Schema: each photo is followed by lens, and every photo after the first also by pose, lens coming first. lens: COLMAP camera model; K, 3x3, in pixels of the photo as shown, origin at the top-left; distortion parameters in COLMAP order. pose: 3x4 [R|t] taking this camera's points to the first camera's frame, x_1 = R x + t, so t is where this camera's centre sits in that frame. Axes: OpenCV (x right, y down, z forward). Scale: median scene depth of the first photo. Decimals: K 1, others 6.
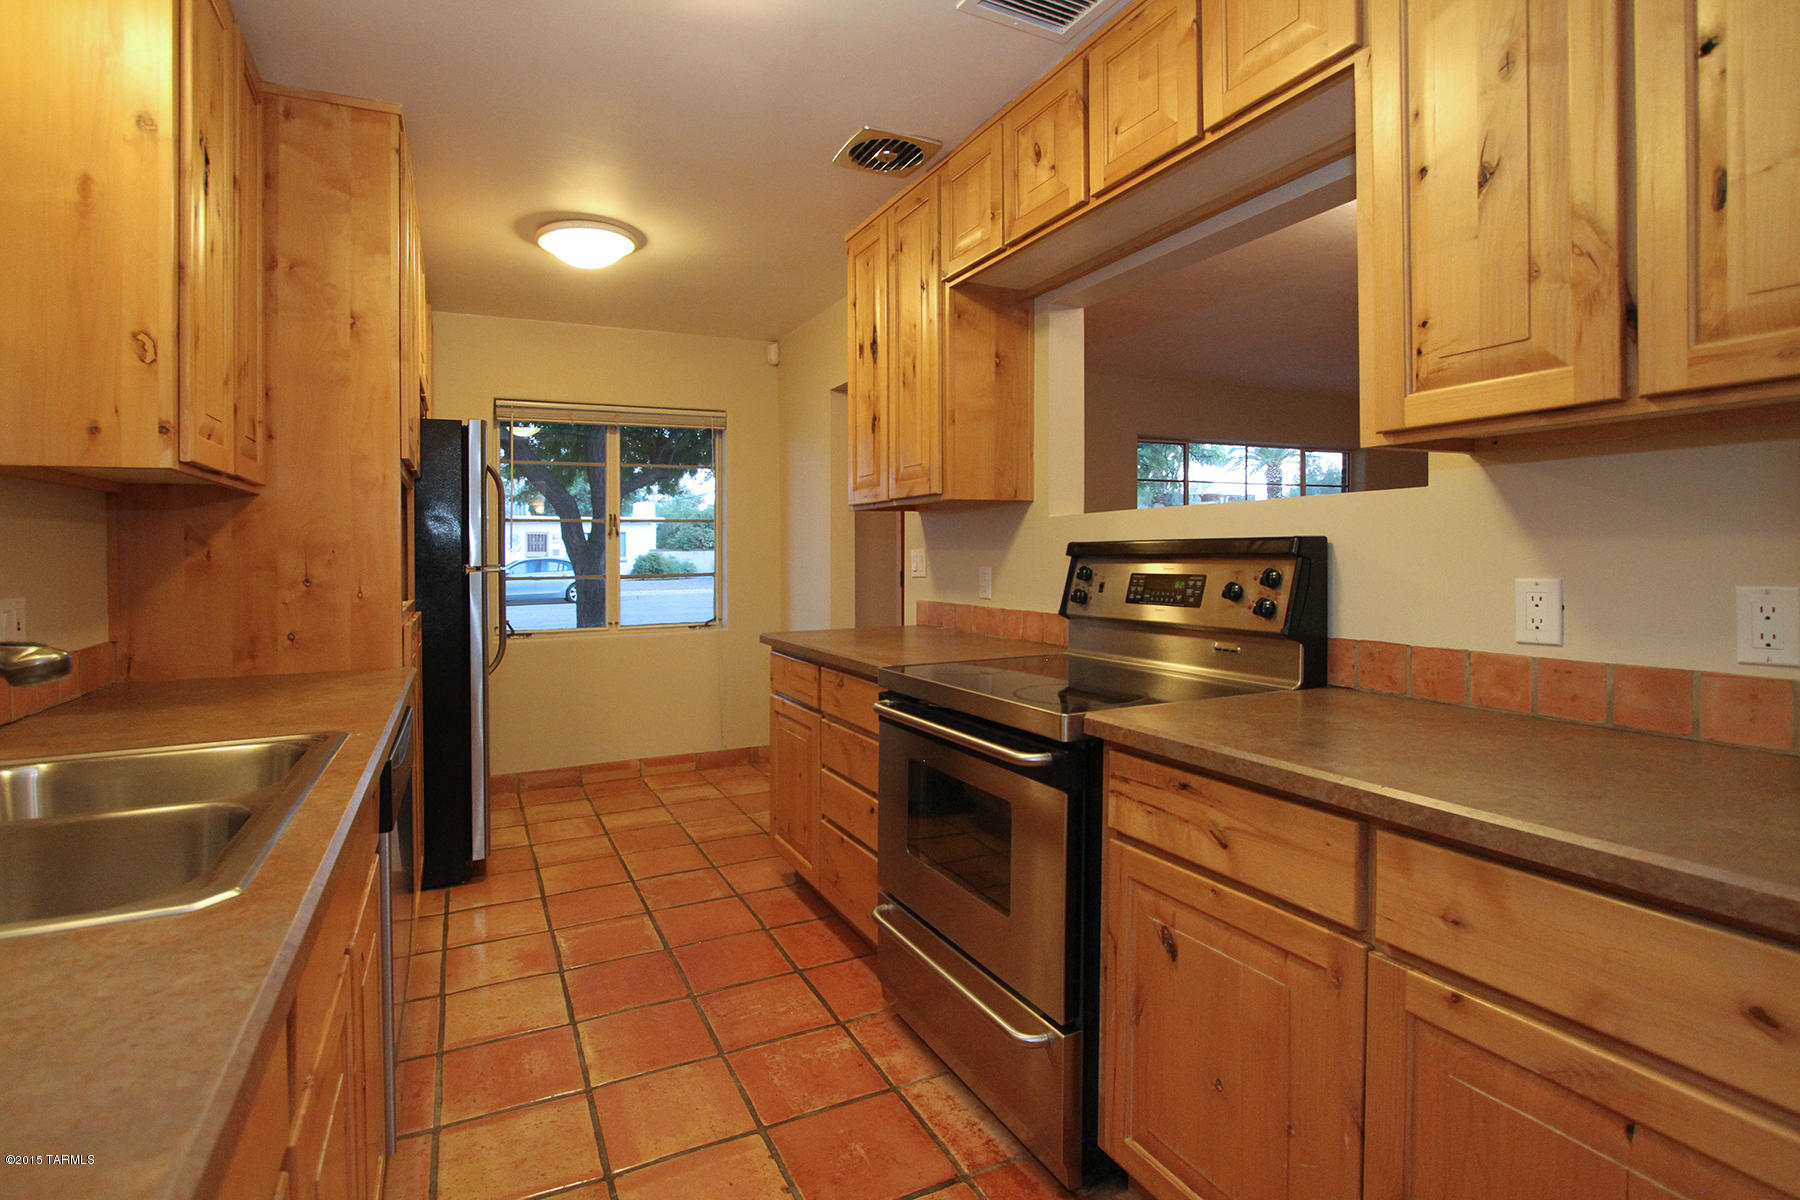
lens RADIAL K [[874.2, 0, 899.0], [0, 874.2, 547.7], [0, 0, 1]] dist [-0.013142, 0.000891]
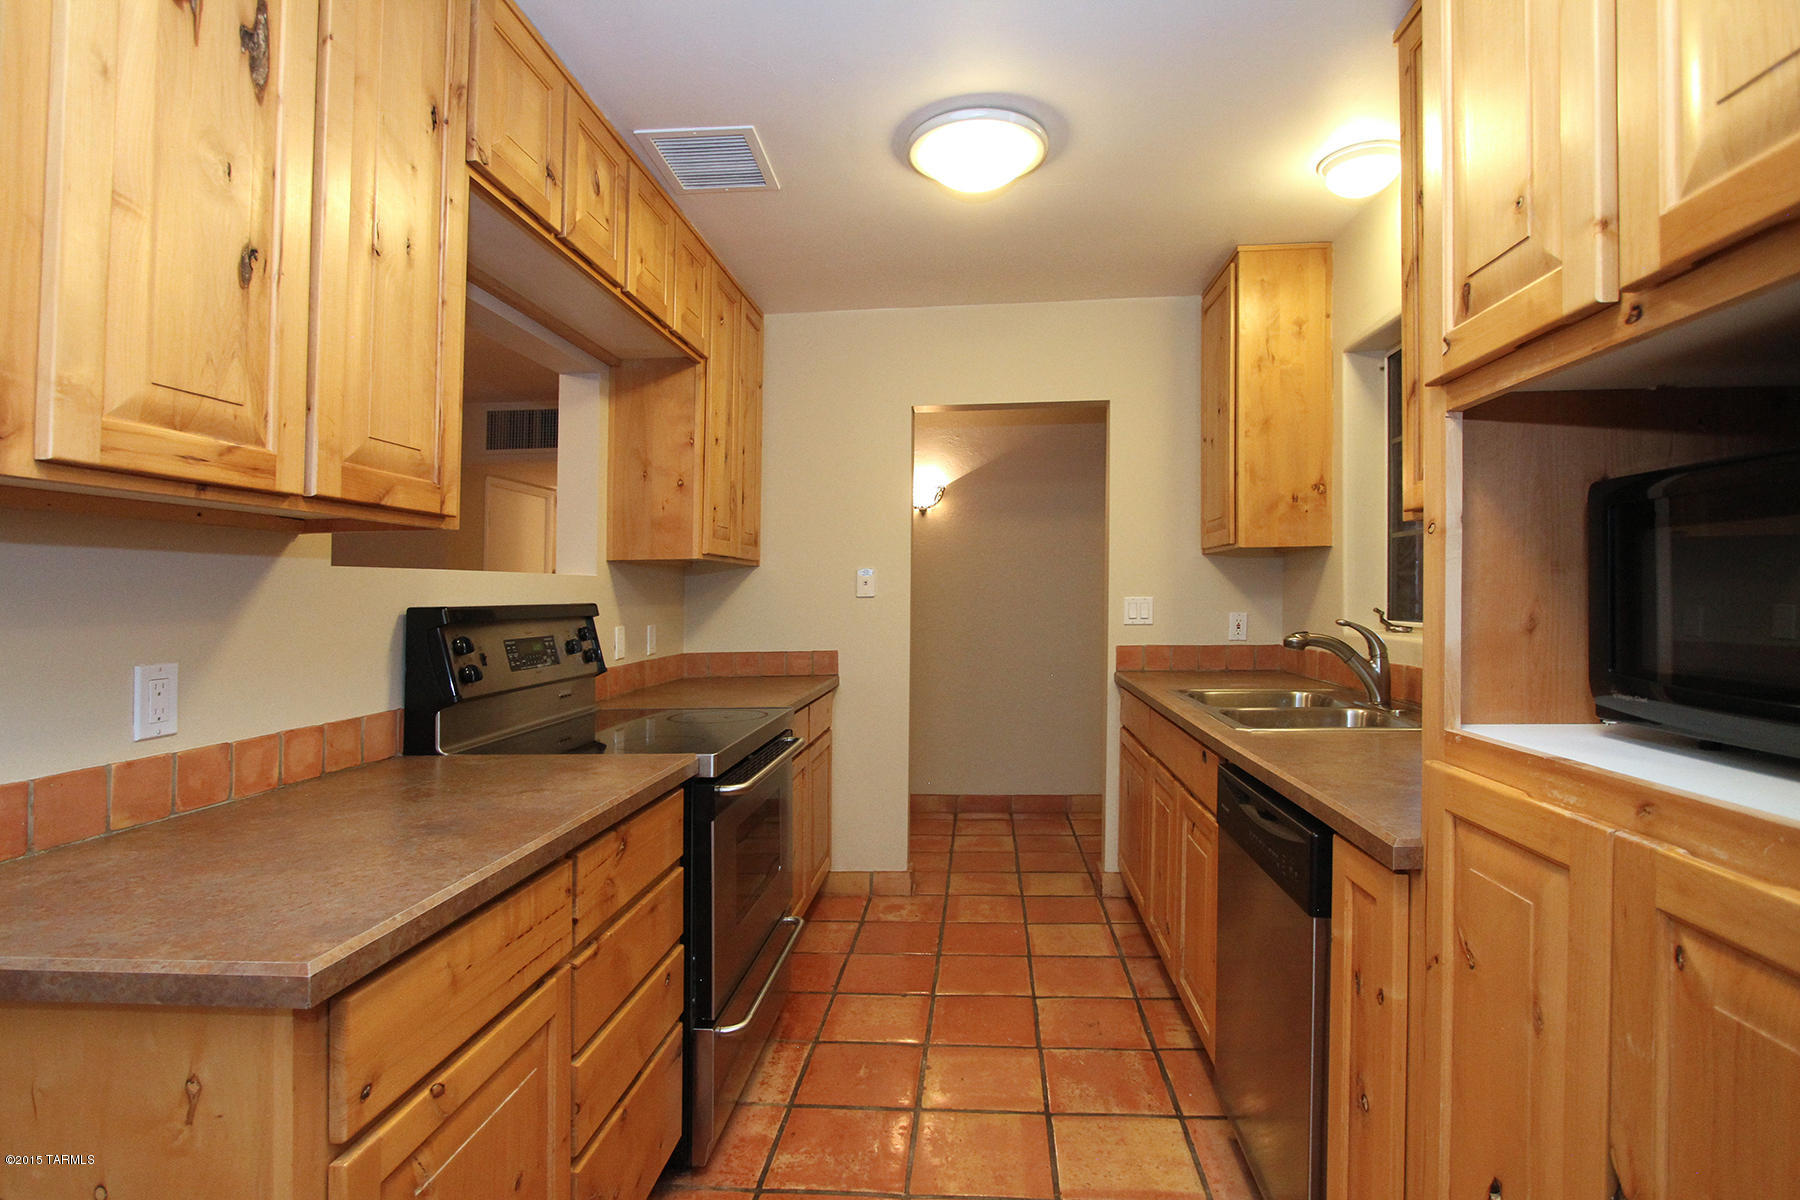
lens RADIAL K [[988.6, 0, 900.0], [0, 988.6, 600.0], [0, 0, 1]] dist [-0.001307, 0.000207]
pose [[-0.853080, 0.018714, 0.521445, -0.594239], [0.026234, 0.999631, 0.007043, -0.006531], [-0.521120, 0.019688, -0.853256, 1.513052]]
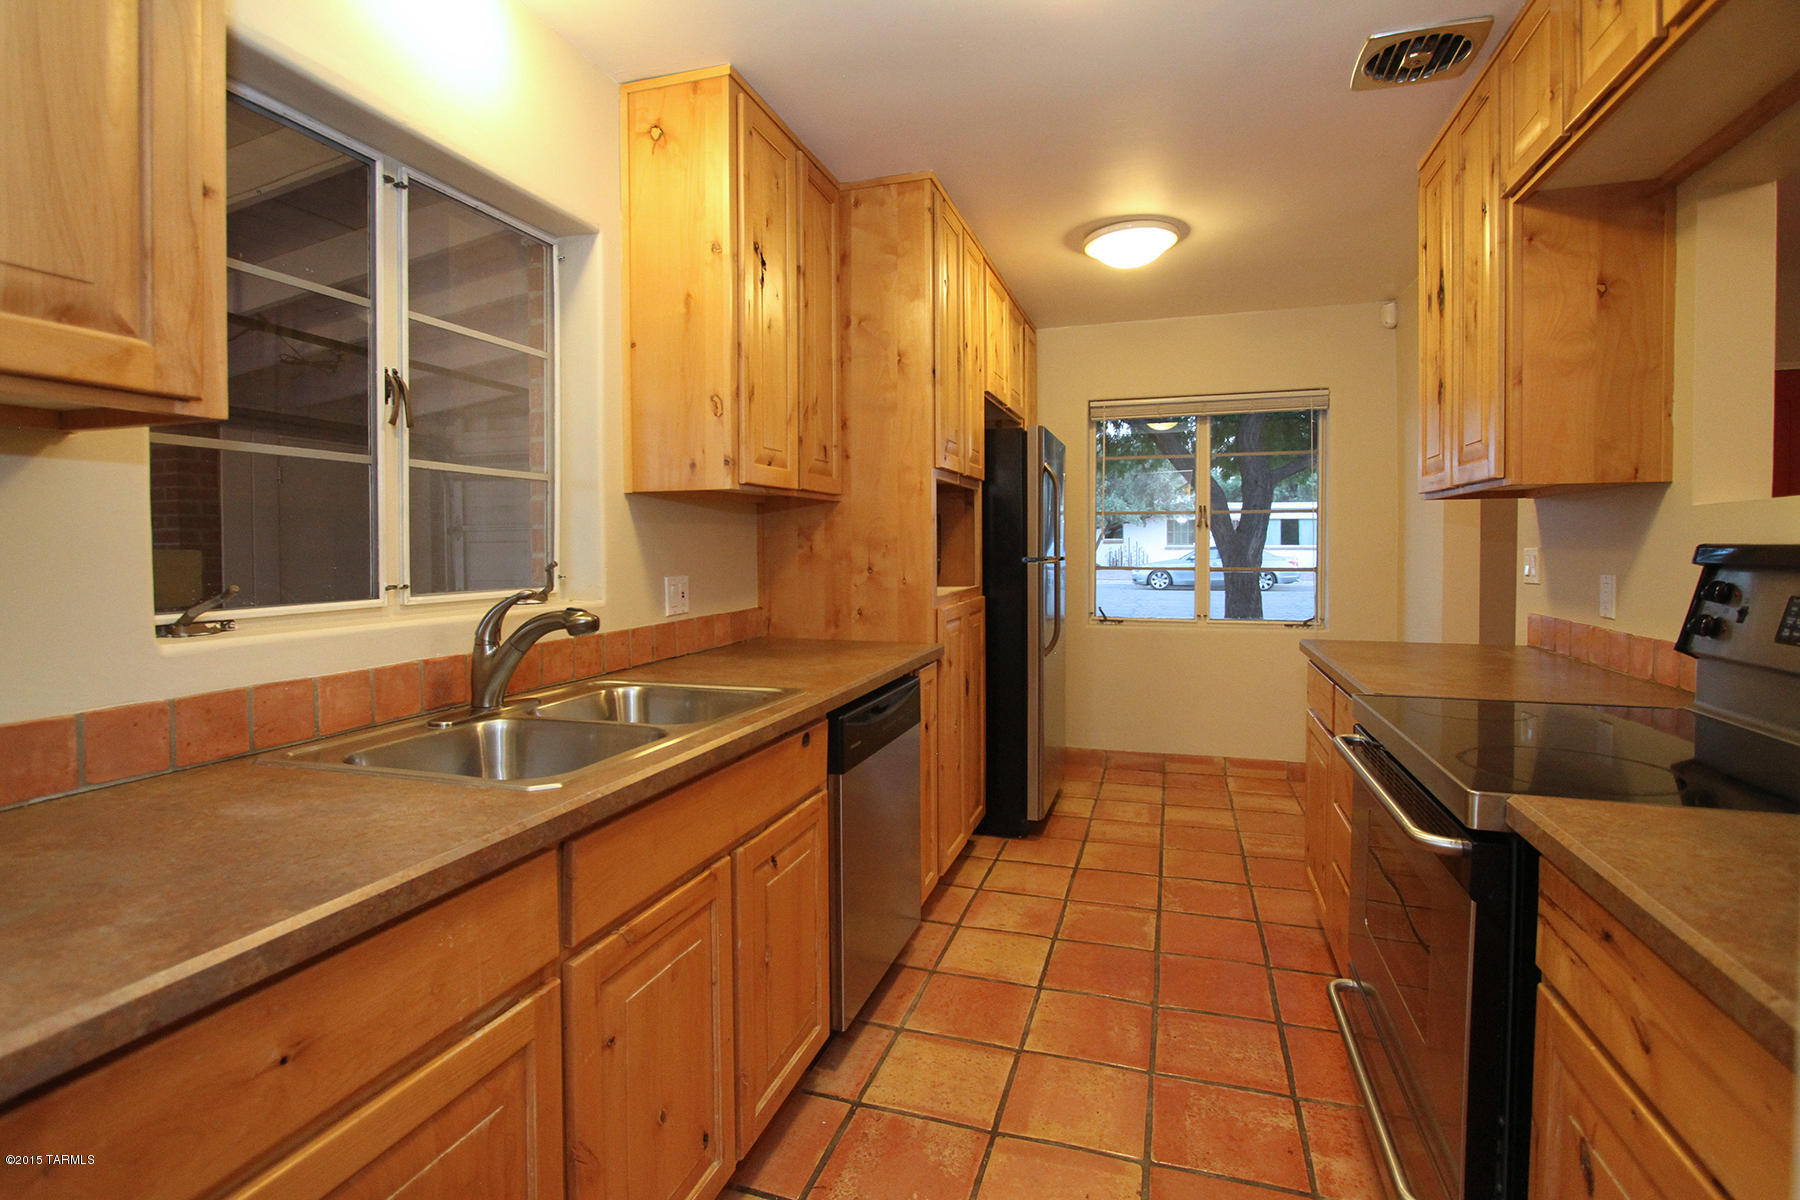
lens RADIAL K [[874.2, 0, 899.0], [0, 874.2, 547.7], [0, 0, 1]] dist [-0.013142, 0.000891]
pose [[0.720836, 0.014396, -0.692956, 0.211849], [-0.003439, 0.999846, 0.017194, -0.012949], [0.693097, -0.010011, 0.720775, 0.097383]]
